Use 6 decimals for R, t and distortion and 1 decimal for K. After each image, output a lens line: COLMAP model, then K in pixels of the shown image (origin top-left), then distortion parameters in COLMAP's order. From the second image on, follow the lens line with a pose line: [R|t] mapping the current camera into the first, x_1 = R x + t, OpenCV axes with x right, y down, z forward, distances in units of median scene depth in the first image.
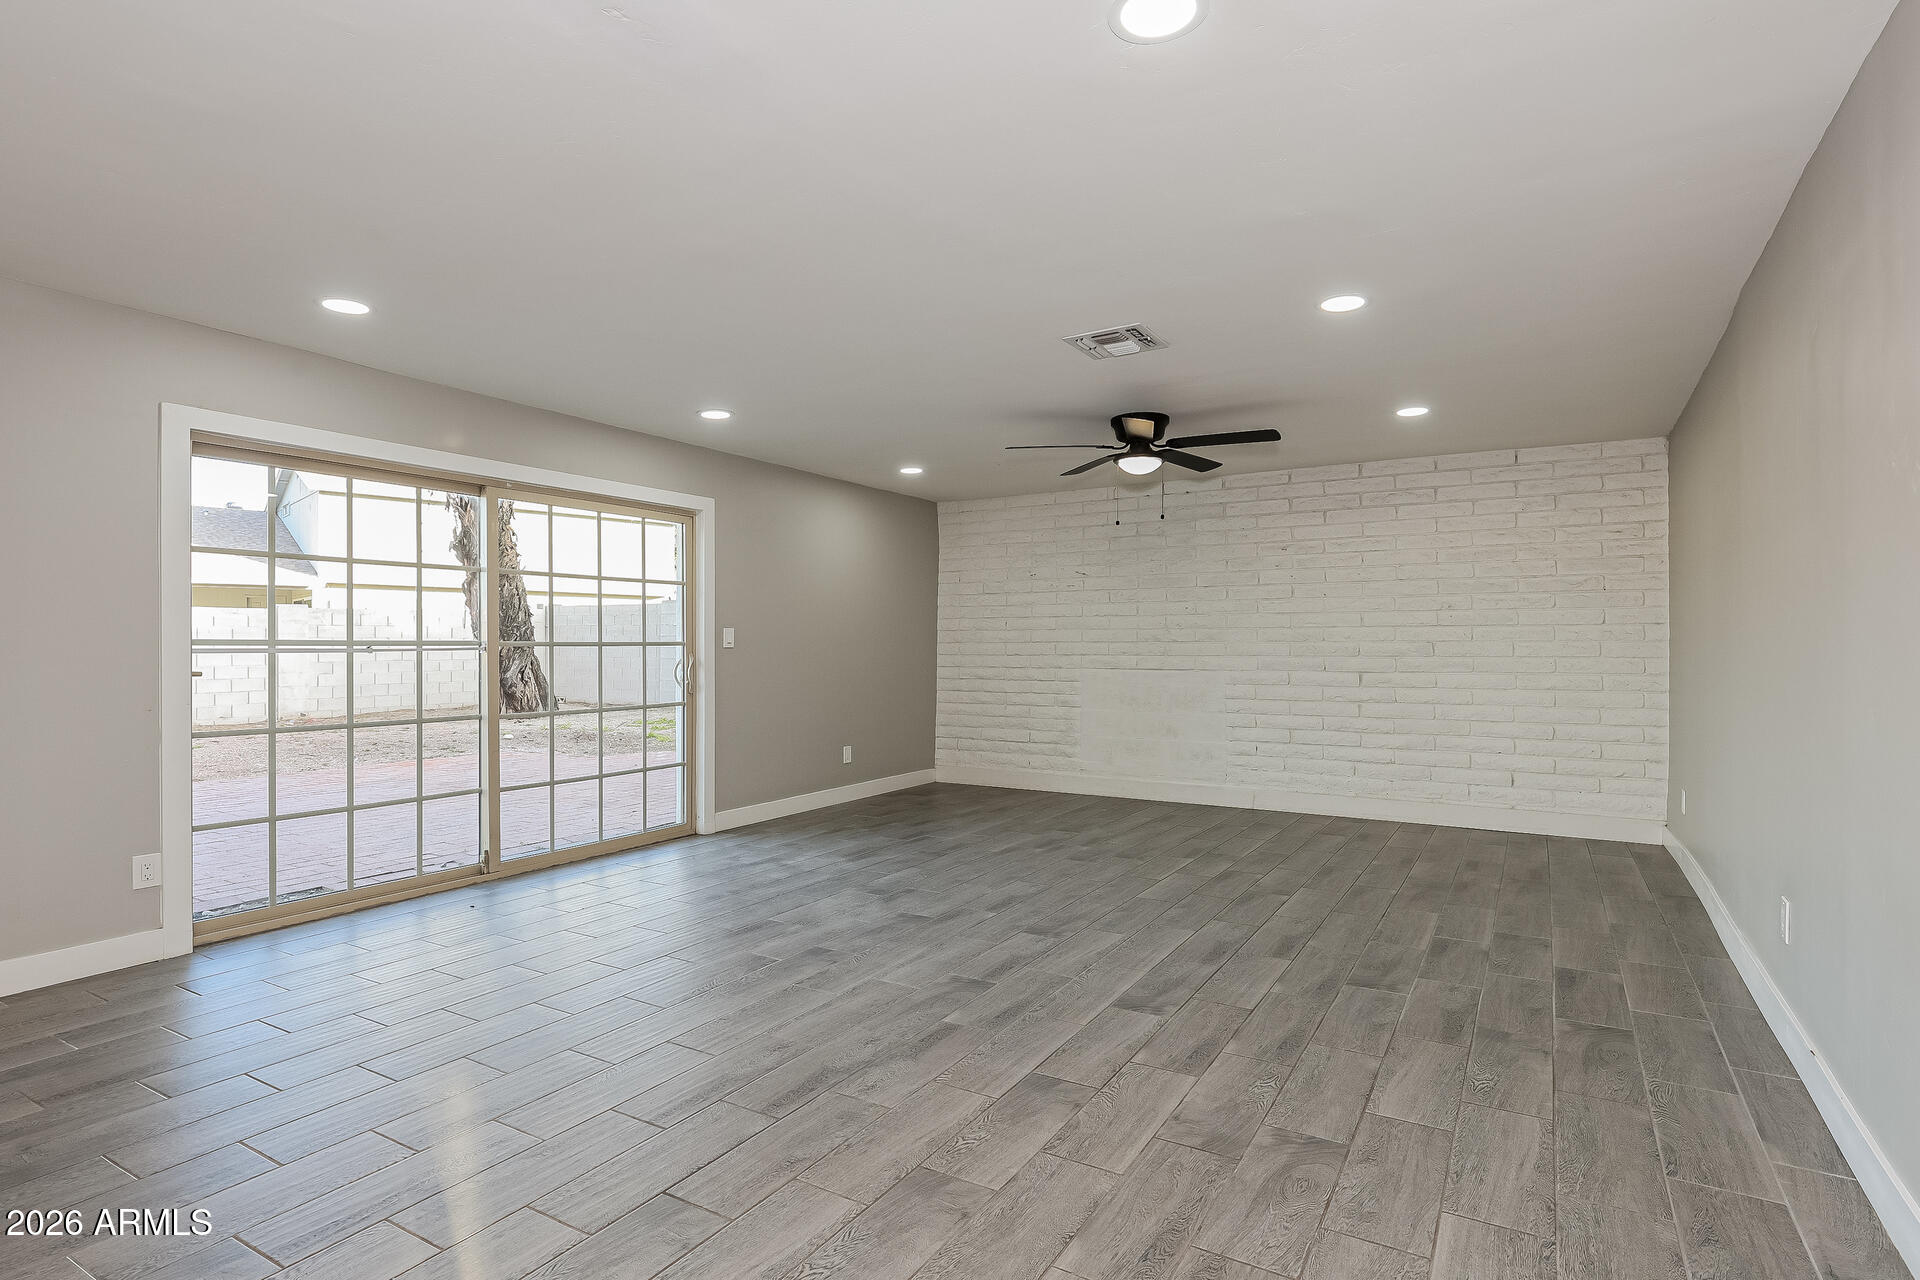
lens RADIAL K [[983.7, 0, 963.0], [0, 983.7, 658.7], [0, 0, 1]] dist [0.000638, 0.000884]
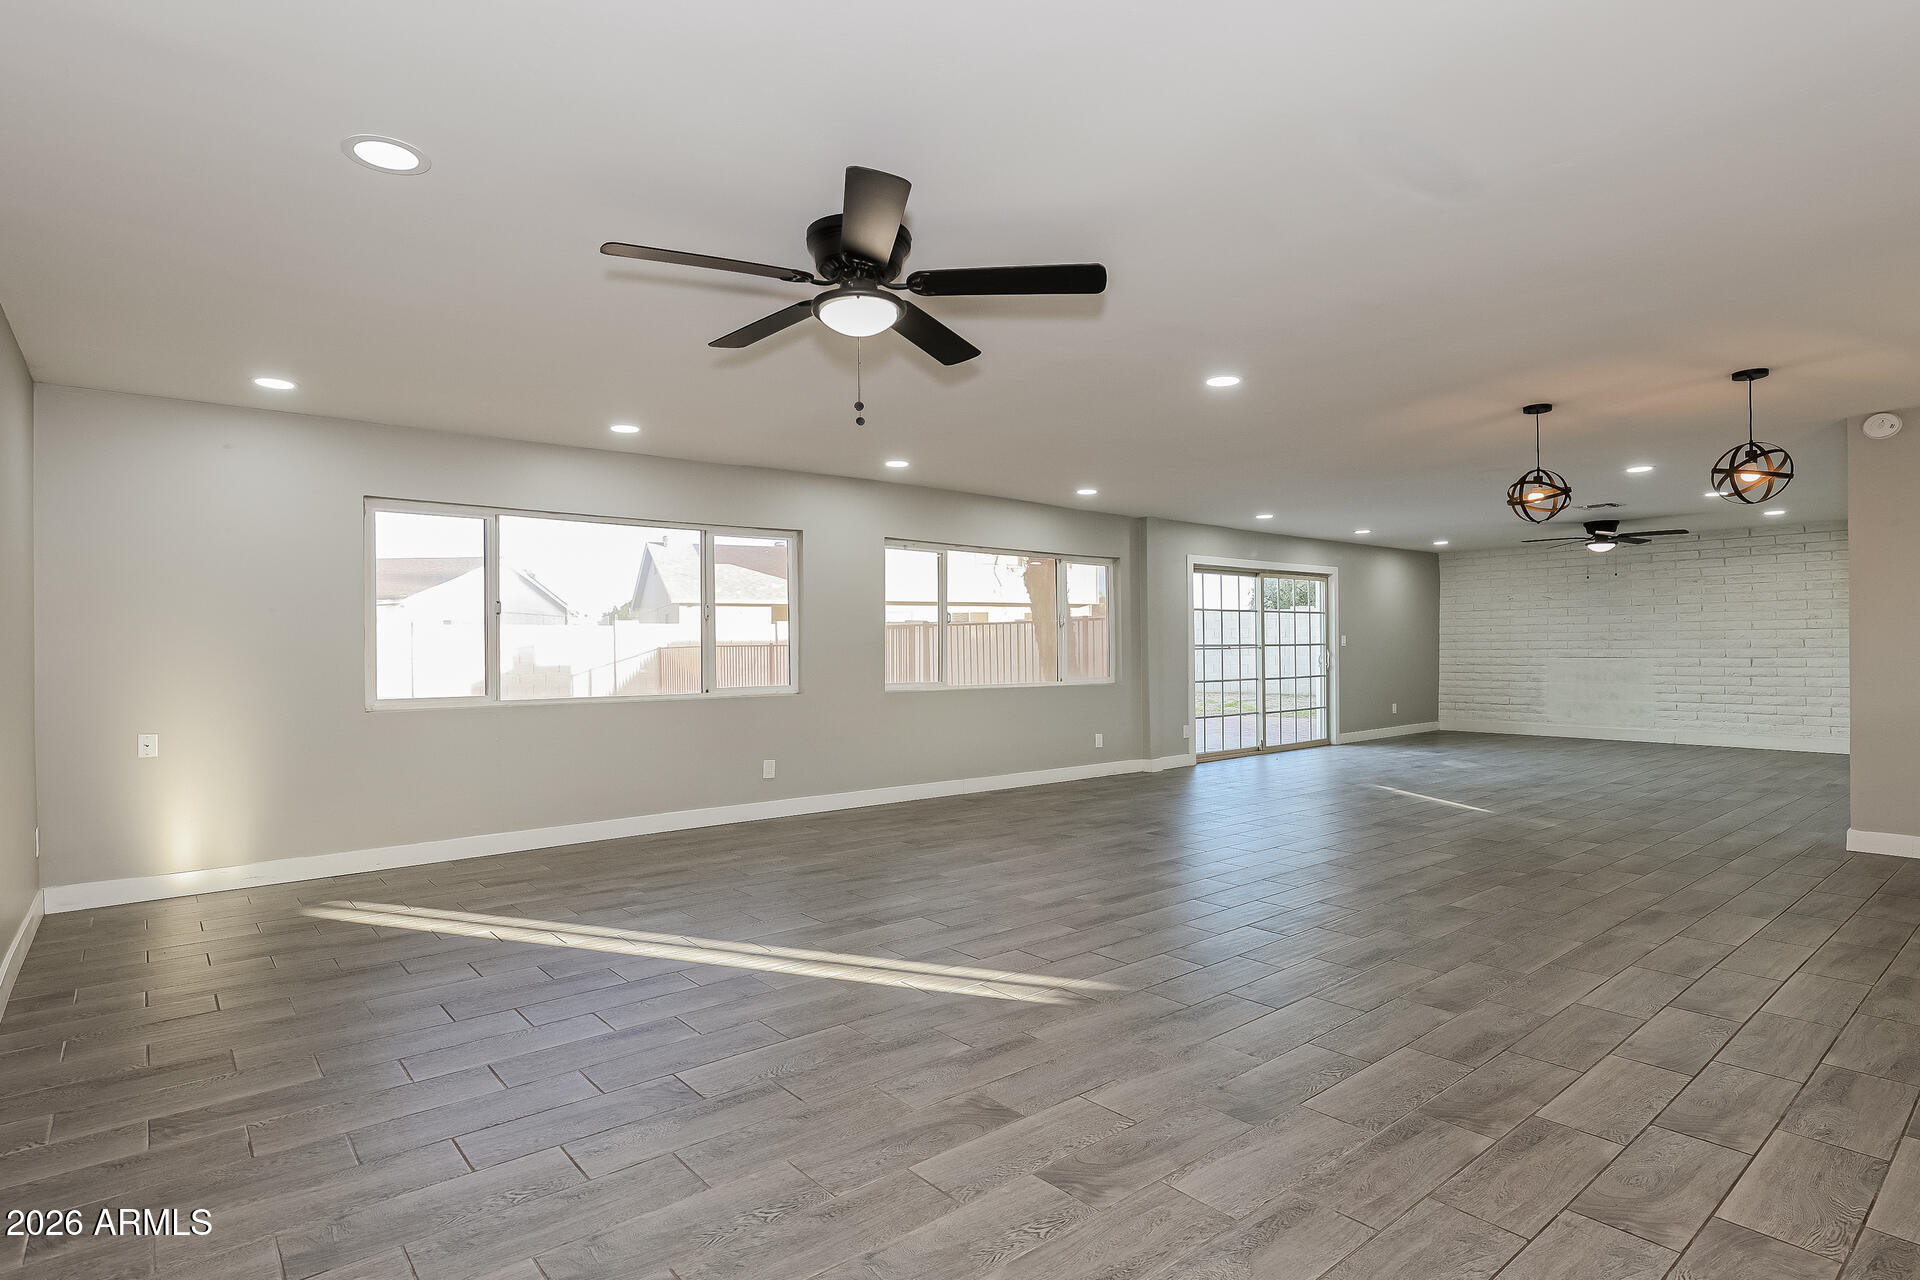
lens RADIAL K [[972.6, 0, 999.9], [0, 972.6, 647.7], [0, 0, 1]] dist [0.003102, 0.001327]
pose [[0.948470, -0.007977, -0.316768, -0.266574], [0.004806, 0.999930, -0.010789, 0.008542], [0.316832, 0.008710, 0.948442, -0.935805]]
